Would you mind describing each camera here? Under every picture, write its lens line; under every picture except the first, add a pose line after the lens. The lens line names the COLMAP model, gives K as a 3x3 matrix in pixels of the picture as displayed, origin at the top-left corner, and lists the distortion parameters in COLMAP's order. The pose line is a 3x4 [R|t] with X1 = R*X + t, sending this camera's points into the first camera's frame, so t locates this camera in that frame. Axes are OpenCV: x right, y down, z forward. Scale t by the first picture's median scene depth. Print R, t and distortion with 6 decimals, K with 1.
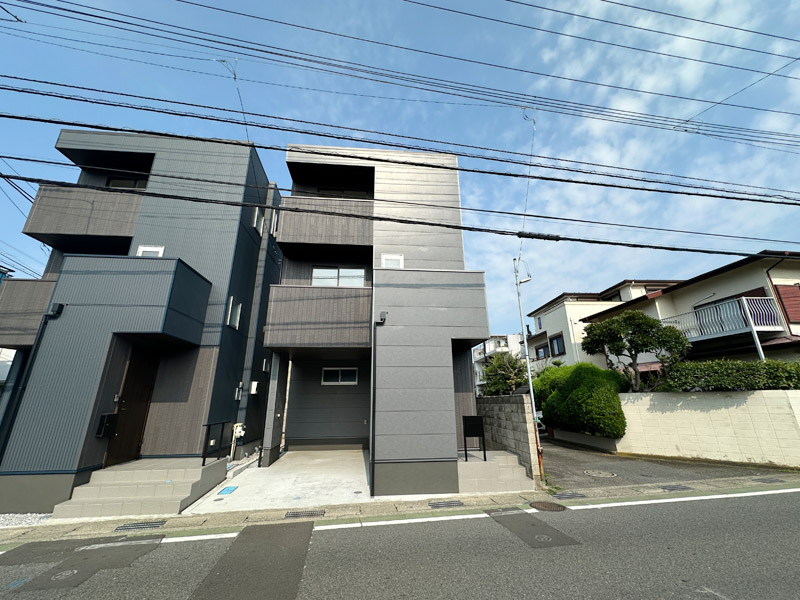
lens RADIAL K [[318.4, 0, 400.2], [0, 318.4, 300.9], [0, 0, 1]] dist [0.000364, 0.000247]
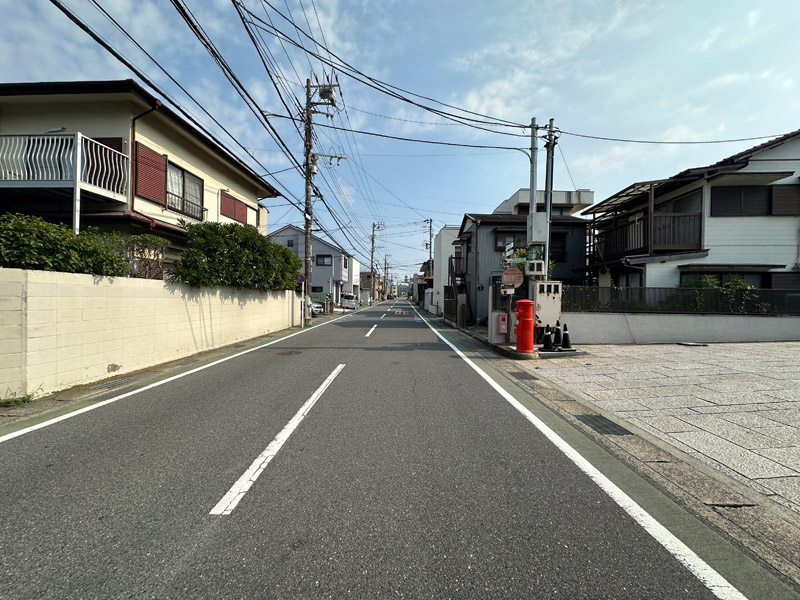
lens RADIAL K [[318.4, 0, 400.2], [0, 318.4, 300.9], [0, 0, 1]] dist [0.000364, 0.000247]
pose [[0.161372, 0.010559, 0.986837, 0.561561], [-0.313081, 0.948839, 0.041044, 0.077028], [-0.935916, -0.315583, 0.156422, 0.210190]]
